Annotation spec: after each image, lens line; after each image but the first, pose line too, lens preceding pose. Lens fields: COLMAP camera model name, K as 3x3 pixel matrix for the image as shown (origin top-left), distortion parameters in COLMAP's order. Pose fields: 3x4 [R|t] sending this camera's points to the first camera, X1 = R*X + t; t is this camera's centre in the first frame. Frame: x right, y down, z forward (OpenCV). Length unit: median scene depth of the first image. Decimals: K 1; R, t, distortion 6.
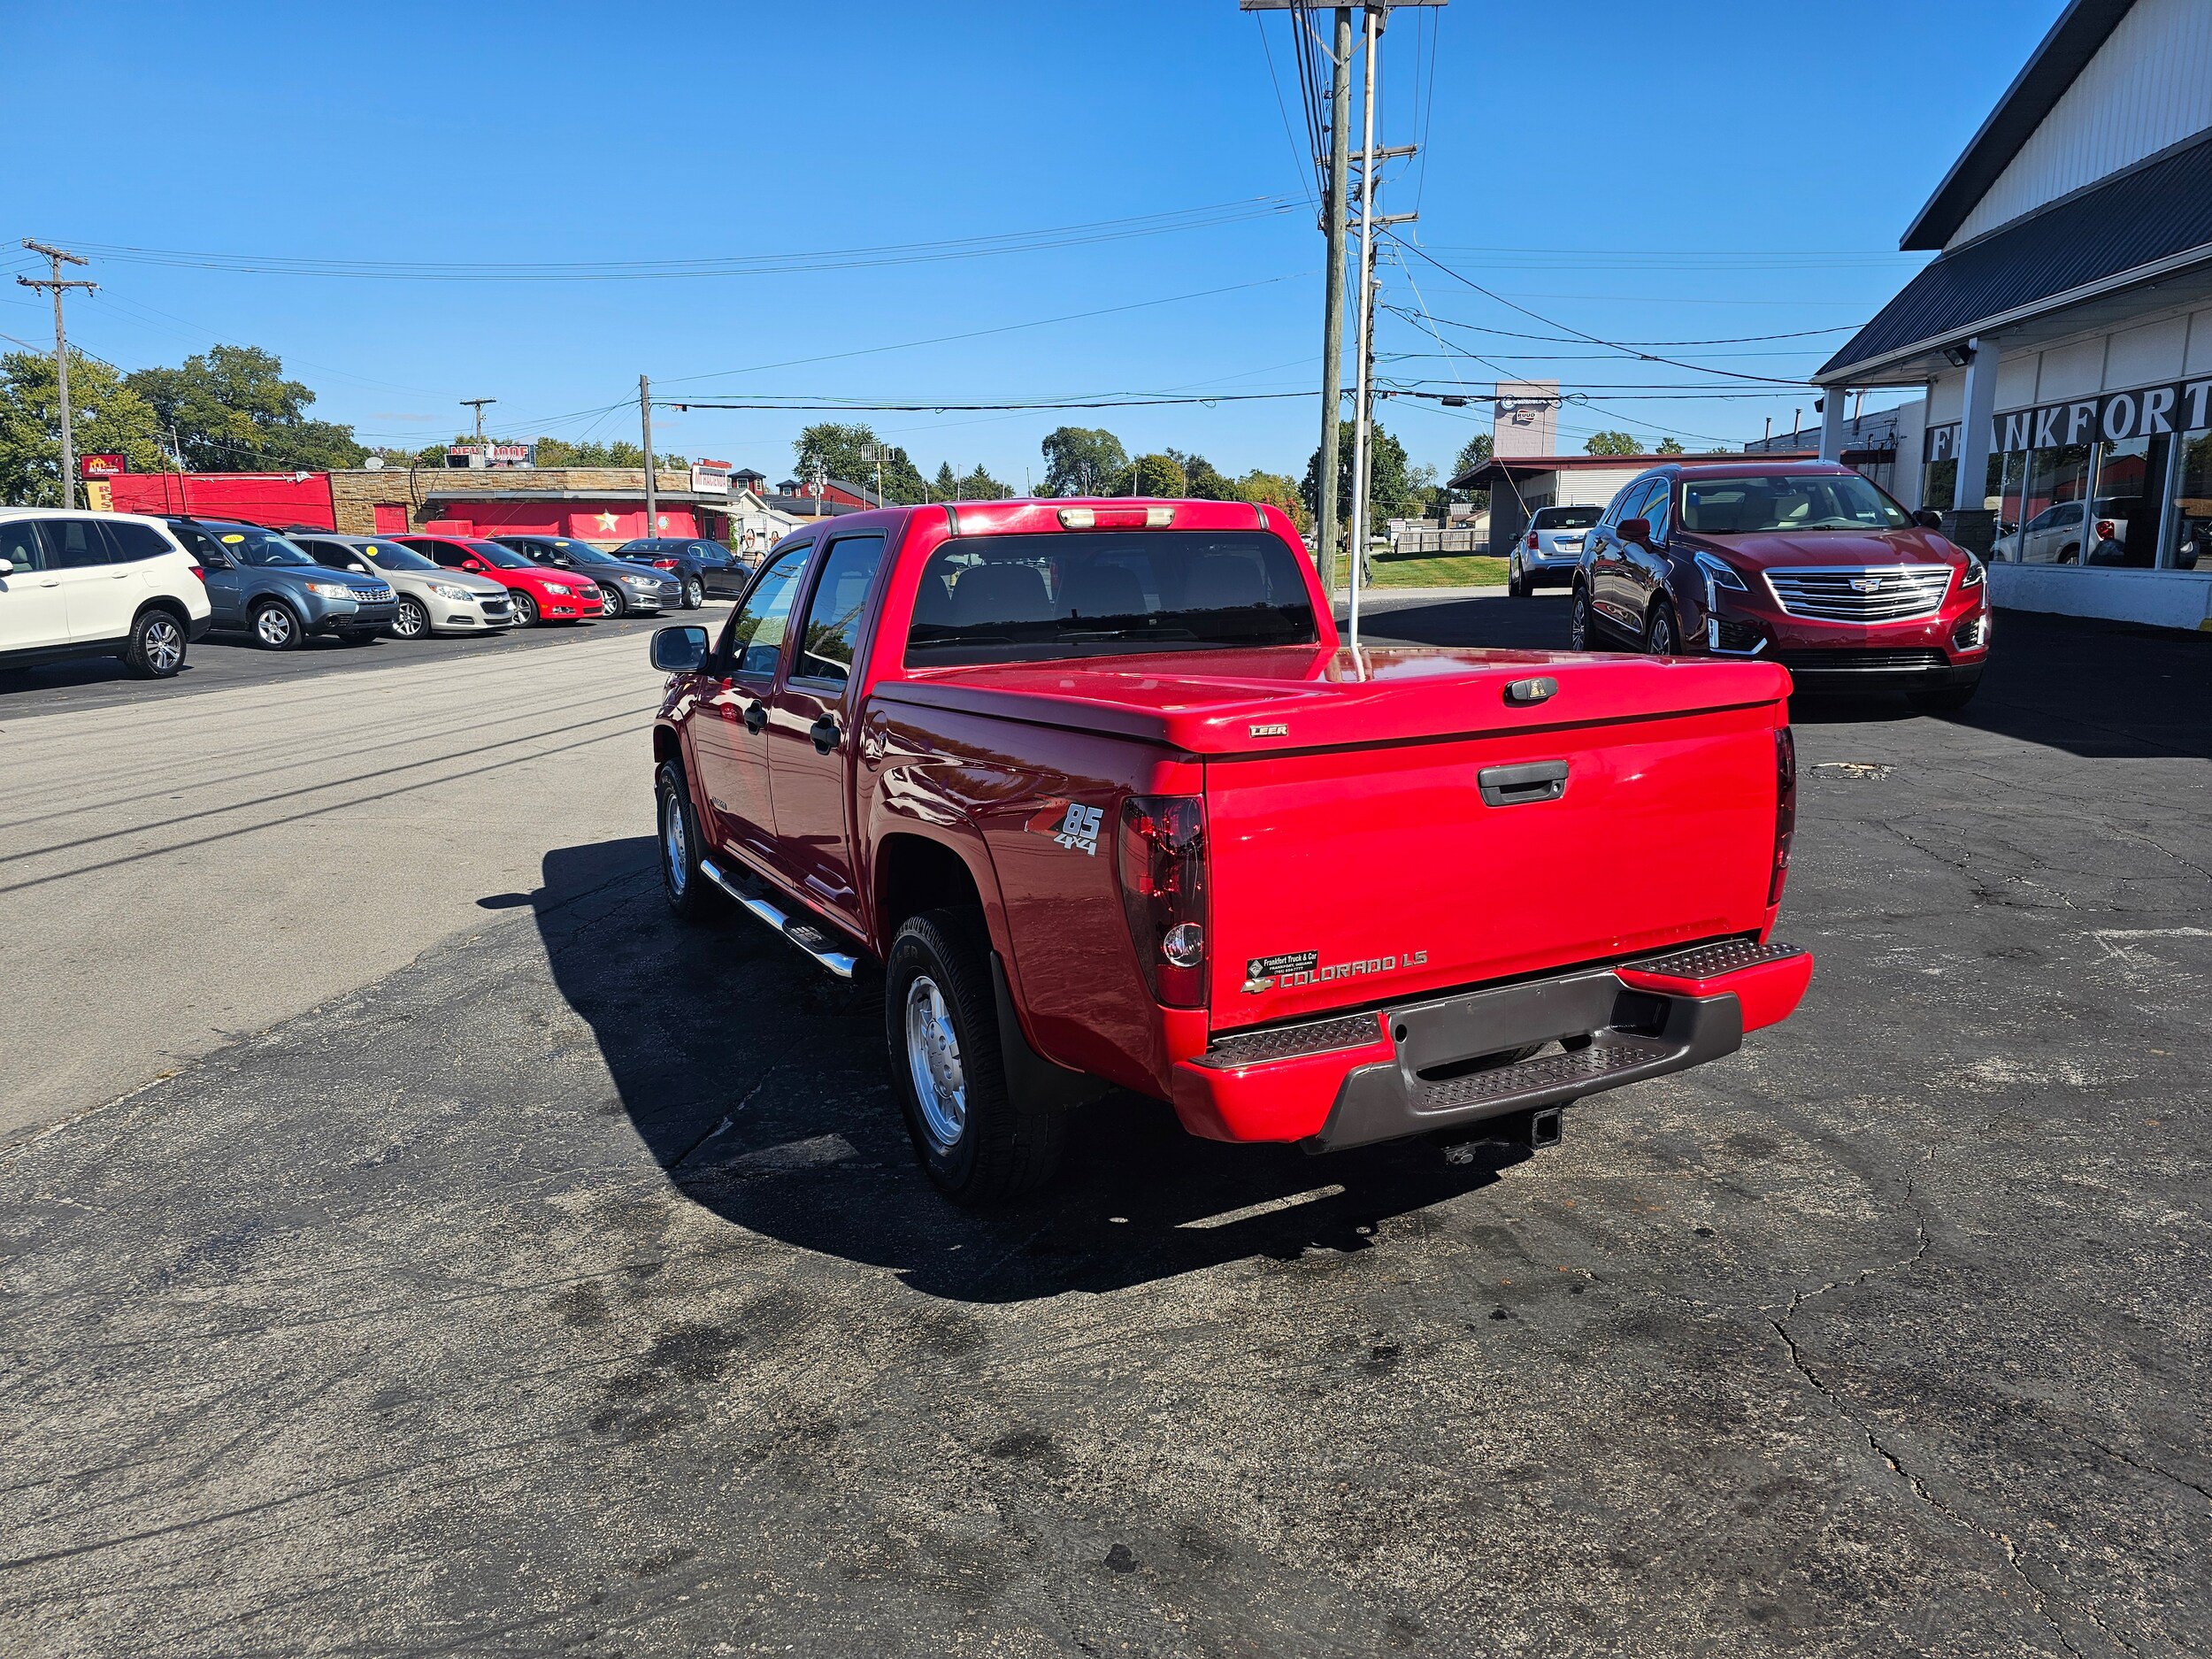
lens RADIAL K [[1466.5, 0, 1103.9], [0, 1466.5, 846.1], [0, 0, 1]] dist [0.050115, -0.034261]
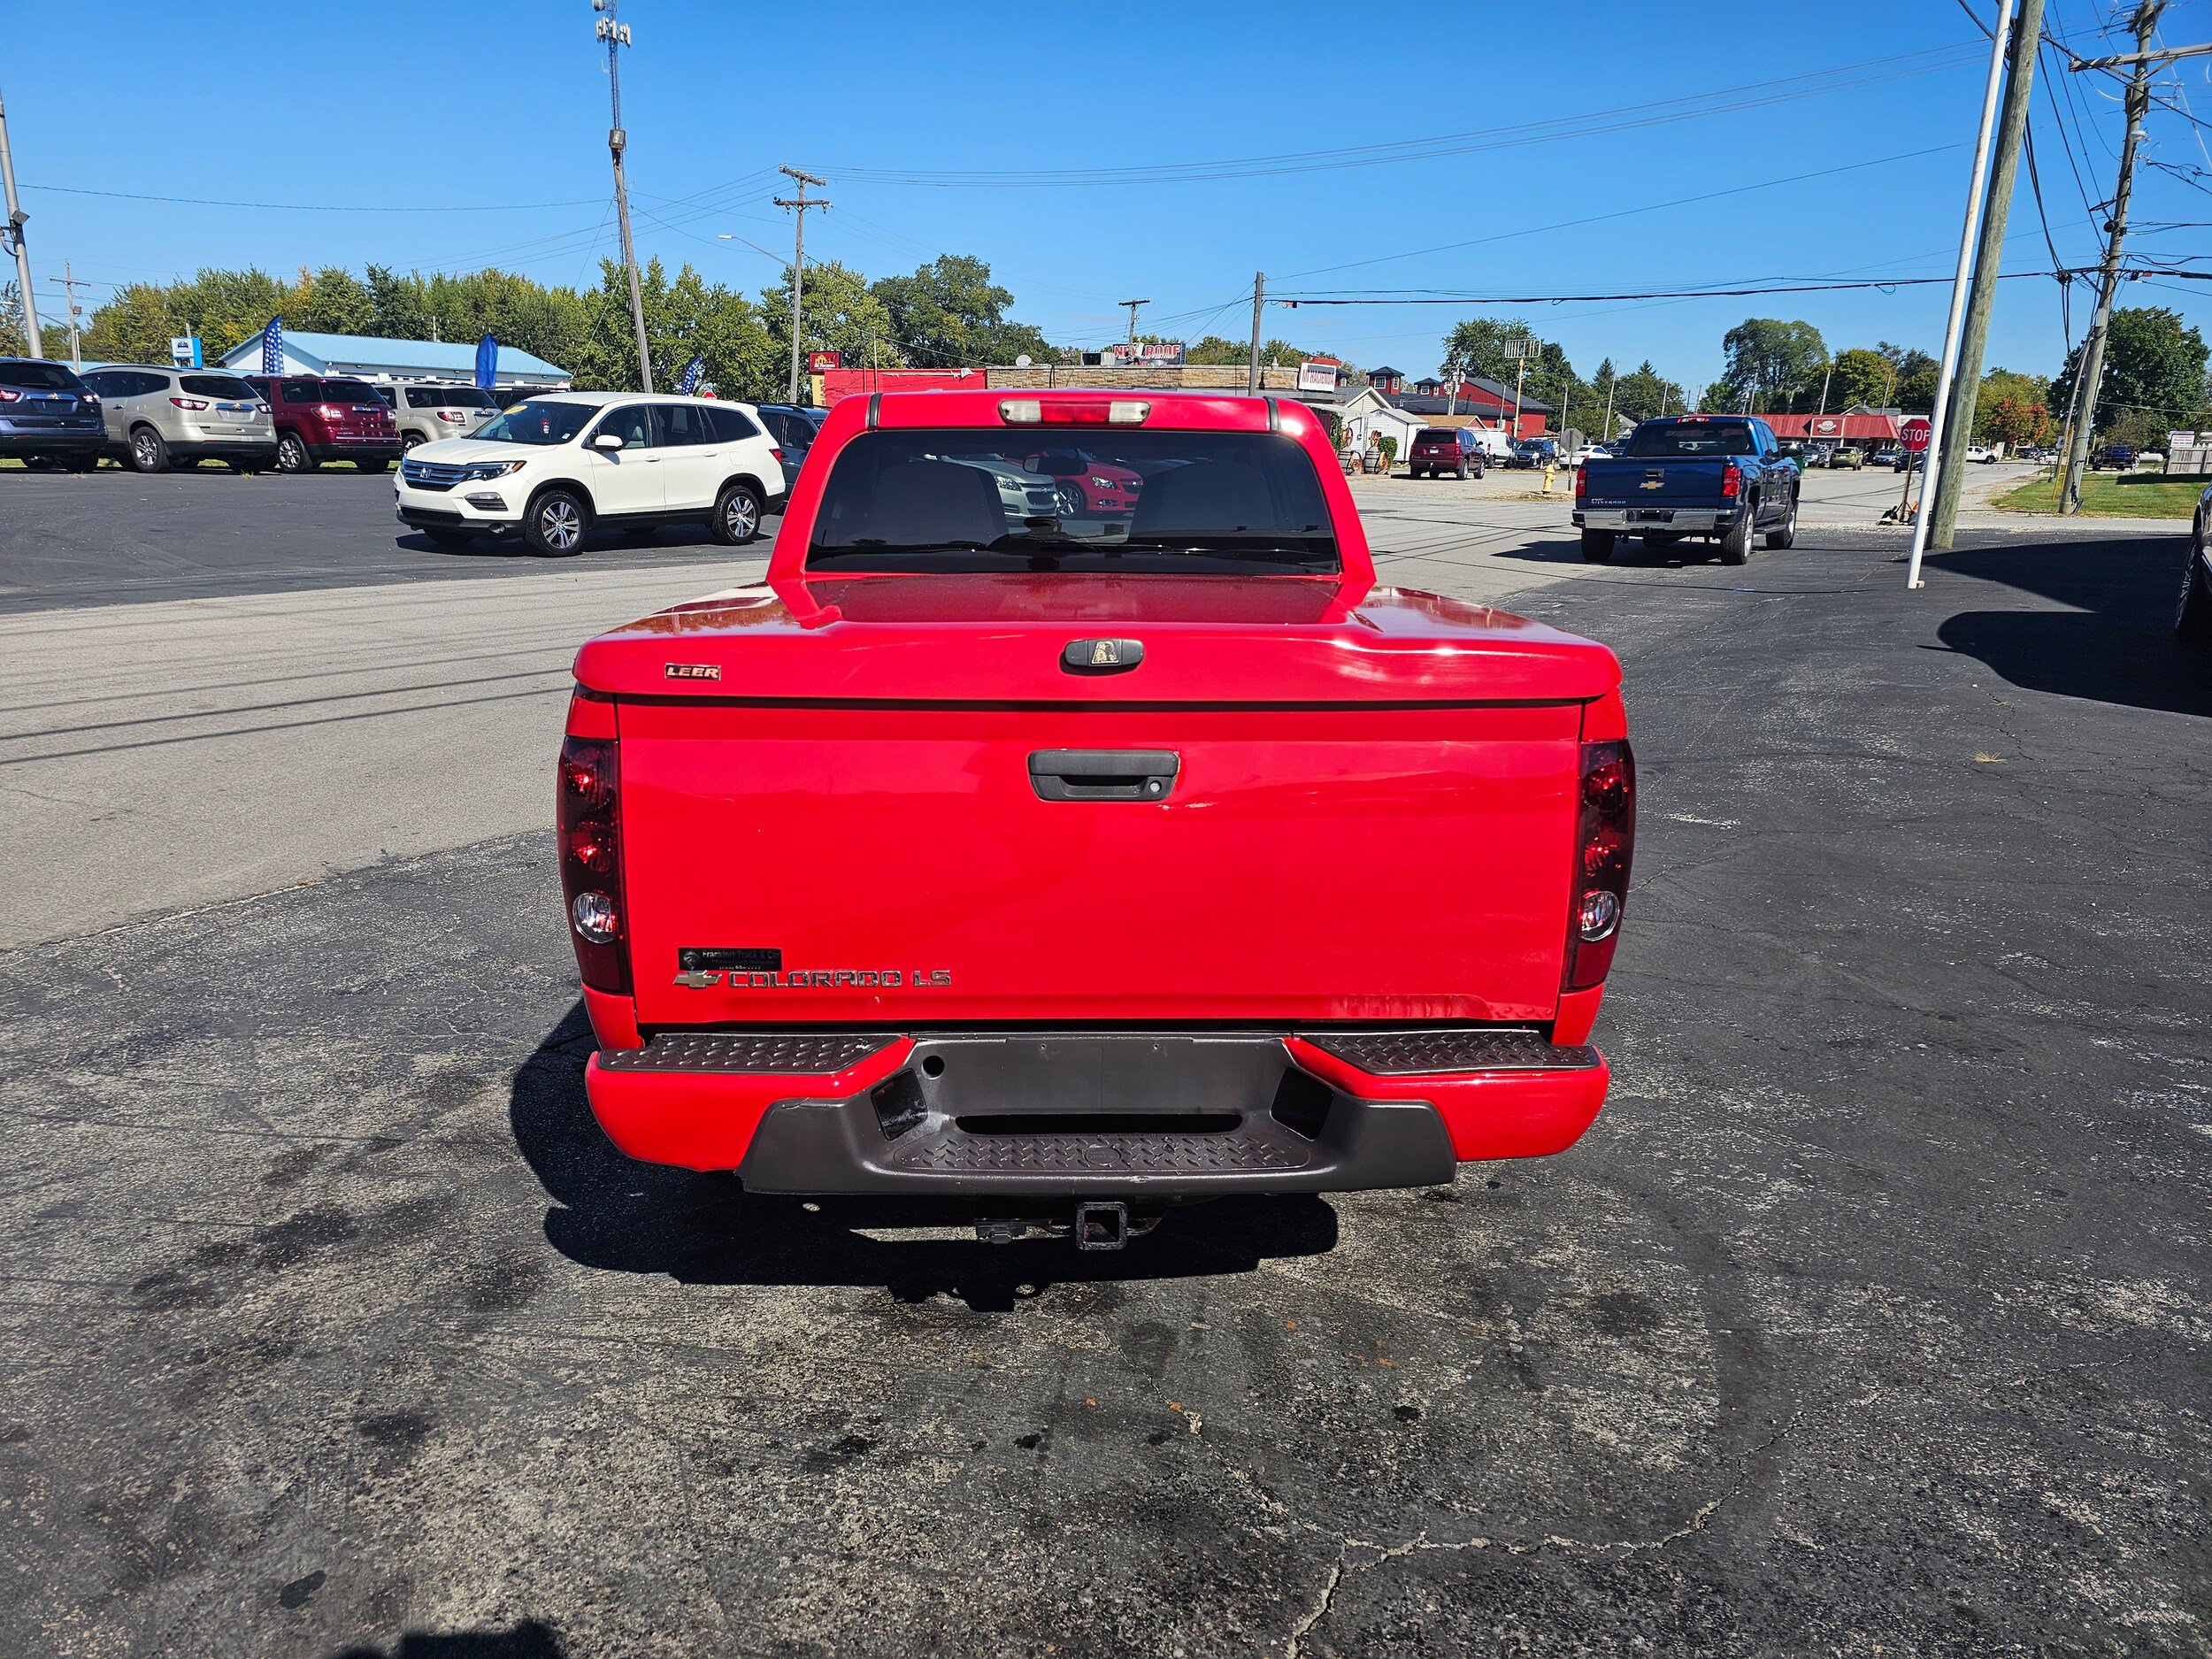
lens RADIAL K [[1460.1, 0, 1077.1], [0, 1460.1, 827.1], [0, 0, 1]] dist [0.059704, -0.047444]
pose [[0.906138, 0.135589, -0.400661, 0.093733], [-0.114292, 0.990481, 0.076710, -0.011728], [0.407248, -0.023717, 0.913010, 0.050303]]
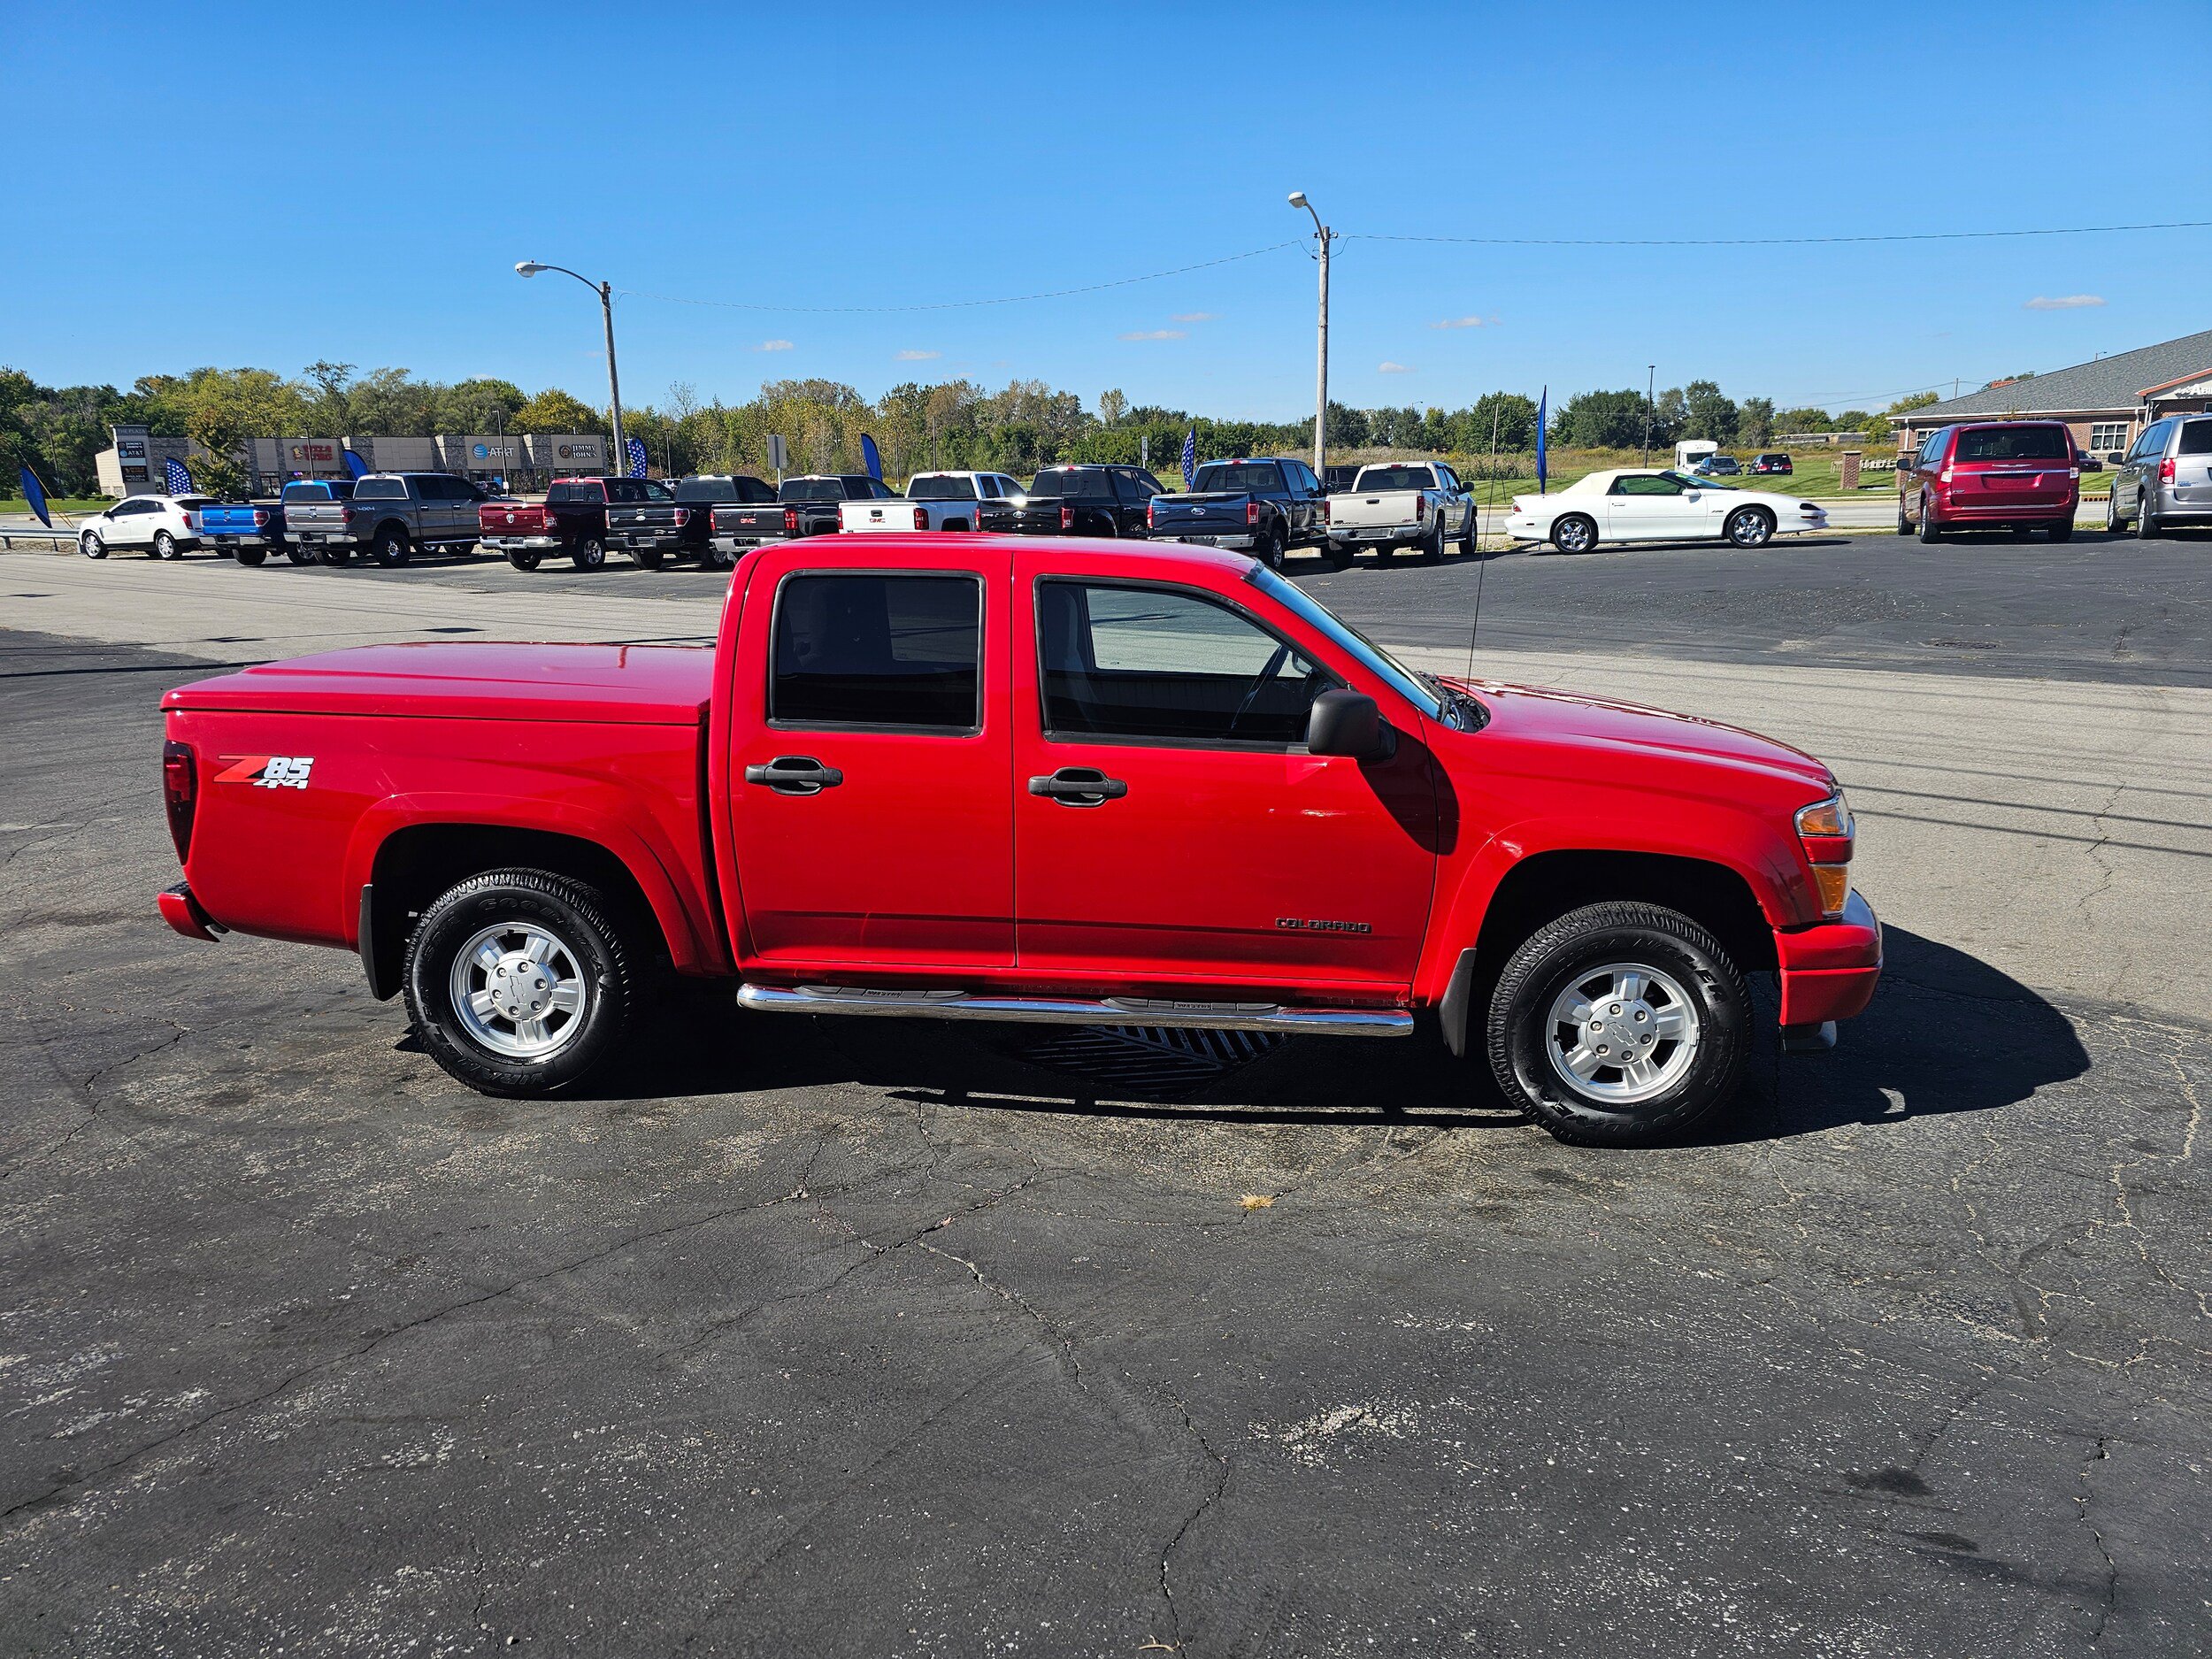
lens RADIAL K [[1452.4, 0, 1102.4], [0, 1452.4, 862.1], [0, 0, 1]] dist [0.052216, -0.038537]
pose [[-0.515242, 0.239534, -0.822891, 0.211383], [-0.149196, 0.920420, 0.361341, -0.108903], [0.843959, 0.308950, -0.438502, 0.431406]]
